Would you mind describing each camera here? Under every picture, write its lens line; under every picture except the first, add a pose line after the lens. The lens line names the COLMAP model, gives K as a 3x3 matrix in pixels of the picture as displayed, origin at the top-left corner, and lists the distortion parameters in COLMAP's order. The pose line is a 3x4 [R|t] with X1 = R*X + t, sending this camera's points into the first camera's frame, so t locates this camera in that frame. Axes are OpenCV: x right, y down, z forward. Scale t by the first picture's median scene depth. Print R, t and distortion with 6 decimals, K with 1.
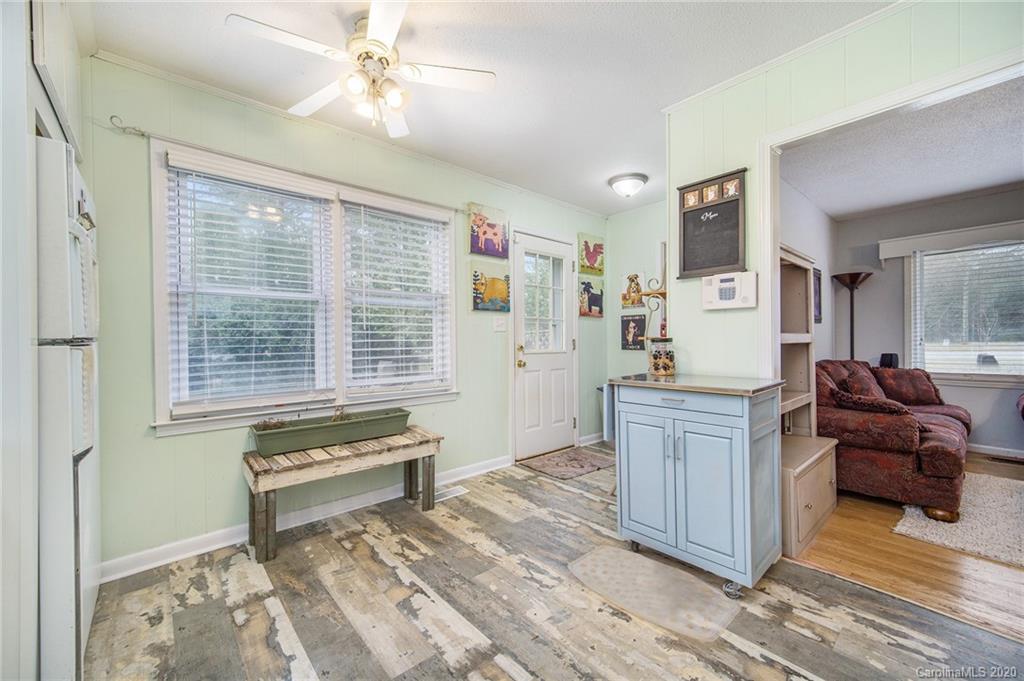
lens RADIAL K [[409.5, 0, 514.6], [0, 409.5, 343.3], [0, 0, 1]] dist [0.005785, 0.000093]
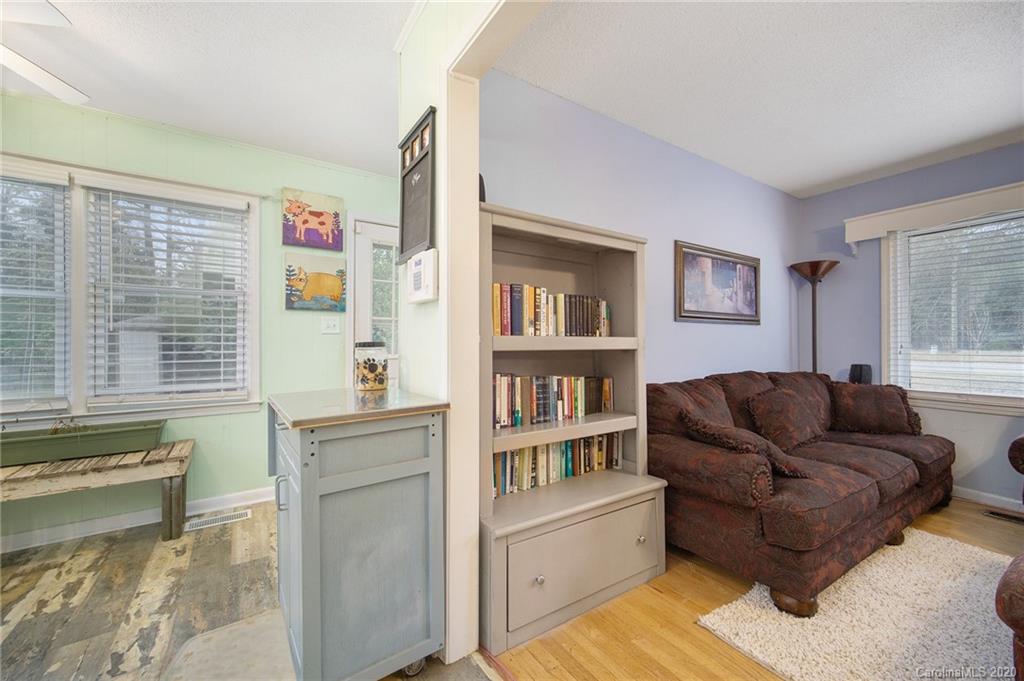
lens RADIAL K [[409.5, 0, 514.6], [0, 409.5, 343.3], [0, 0, 1]] dist [0.005785, 0.000093]
pose [[0.990612, 0.005488, -0.136593, 0.620935], [-0.006822, 0.999934, -0.009297, -0.004225], [0.136533, 0.010142, 0.990584, 0.238181]]
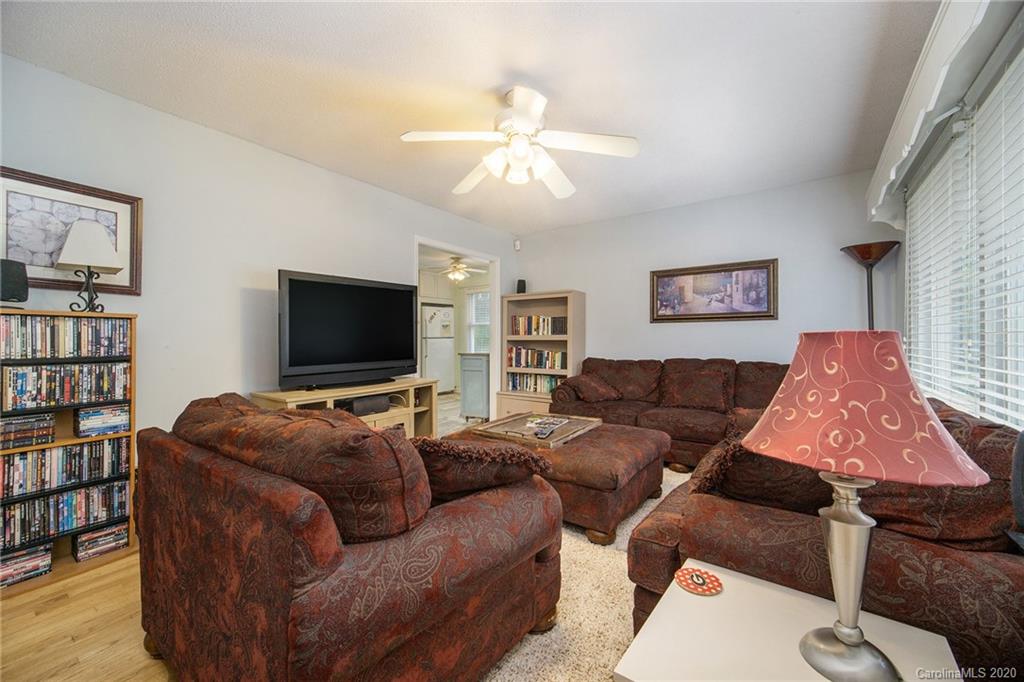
lens RADIAL K [[390.6, 0, 498.6], [0, 390.6, 345.7], [0, 0, 1]] dist [0.001187, -0.007142]
pose [[0.199038, 0.024657, -0.979681, 2.327699], [-0.004913, 0.999696, 0.024163, -0.017344], [0.979979, 0.000003, 0.199099, 0.427106]]
